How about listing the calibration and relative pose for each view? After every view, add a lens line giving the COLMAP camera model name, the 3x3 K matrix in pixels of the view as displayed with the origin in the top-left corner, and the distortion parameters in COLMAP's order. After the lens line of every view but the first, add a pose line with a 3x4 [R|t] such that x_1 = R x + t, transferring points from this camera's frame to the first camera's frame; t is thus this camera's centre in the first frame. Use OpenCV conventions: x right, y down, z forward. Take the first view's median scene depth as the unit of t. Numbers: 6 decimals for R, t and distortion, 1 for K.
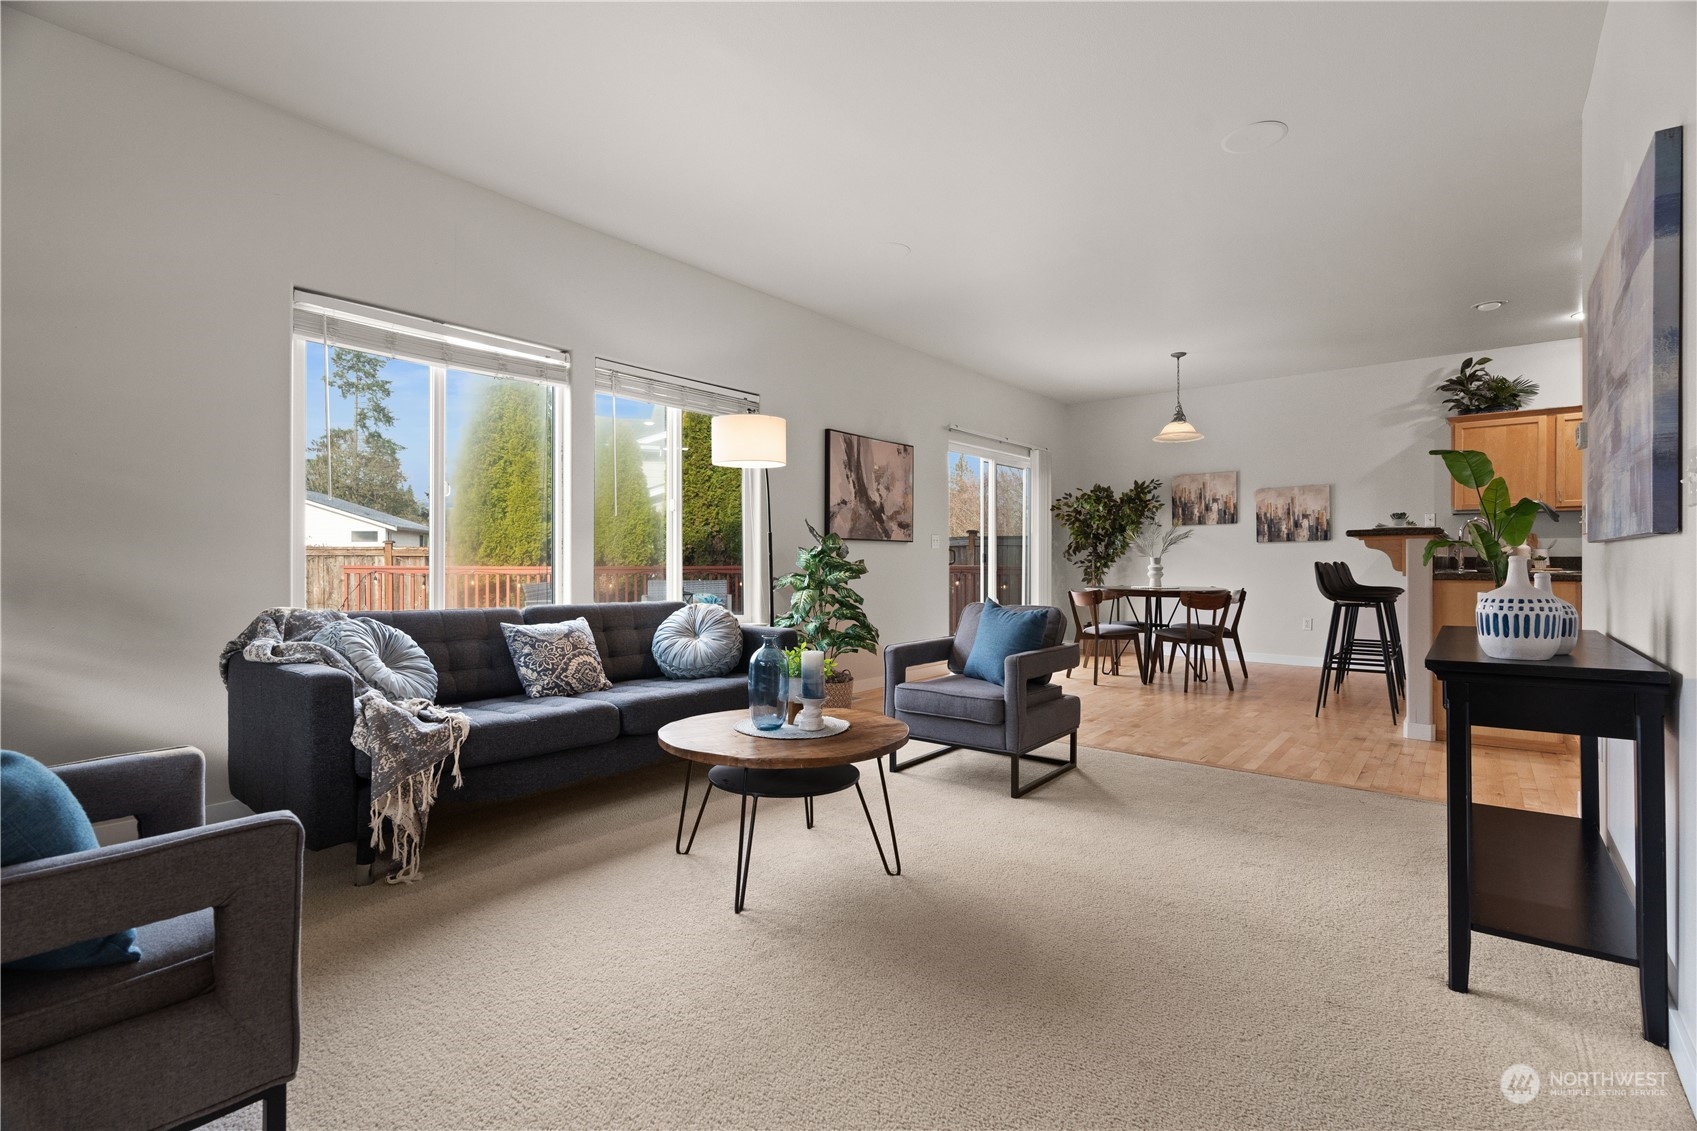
lens RADIAL K [[777.0, 0, 848.5], [0, 777.0, 565.5], [0, 0, 1]] dist [-0.002949, -0.000033]
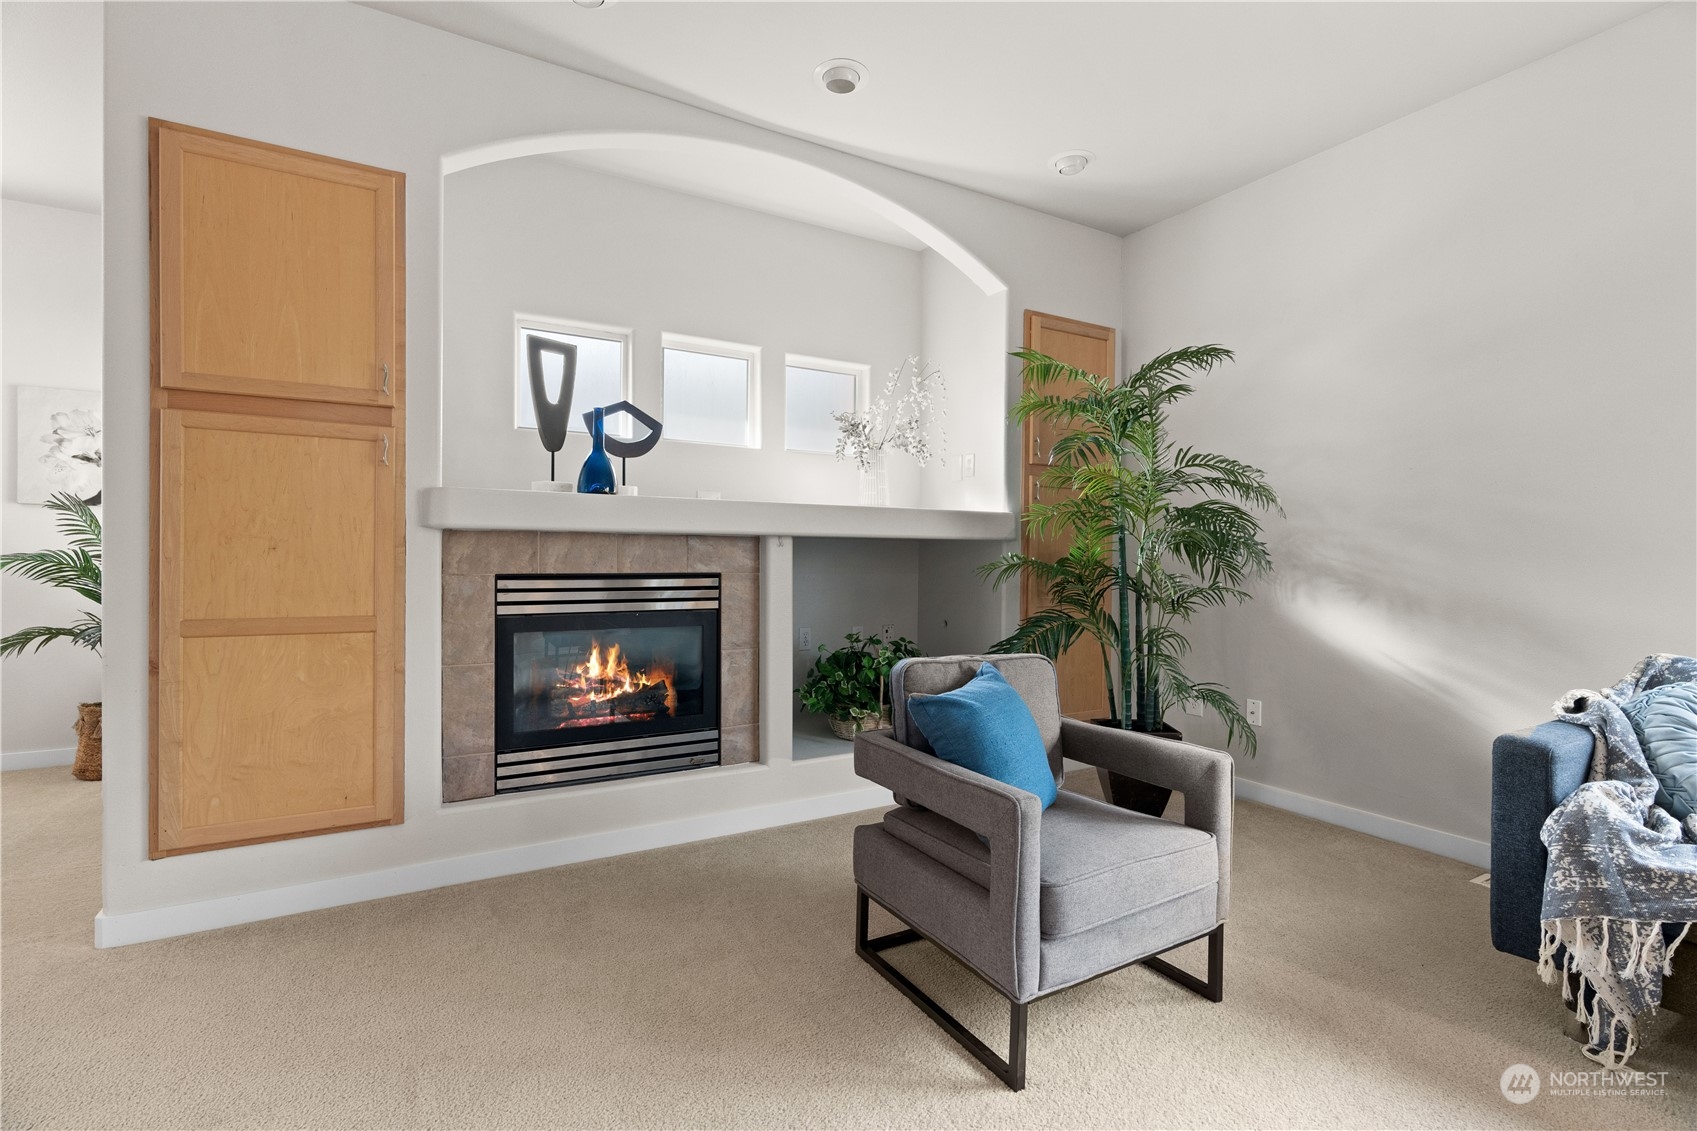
lens RADIAL K [[777.0, 0, 848.5], [0, 777.0, 565.5], [0, 0, 1]] dist [-0.002949, -0.000033]
pose [[-0.354321, 0.006326, -0.935102, 0.257199], [-0.009629, 0.999899, 0.010413, -0.032537], [0.935074, 0.012693, -0.354225, 0.511925]]
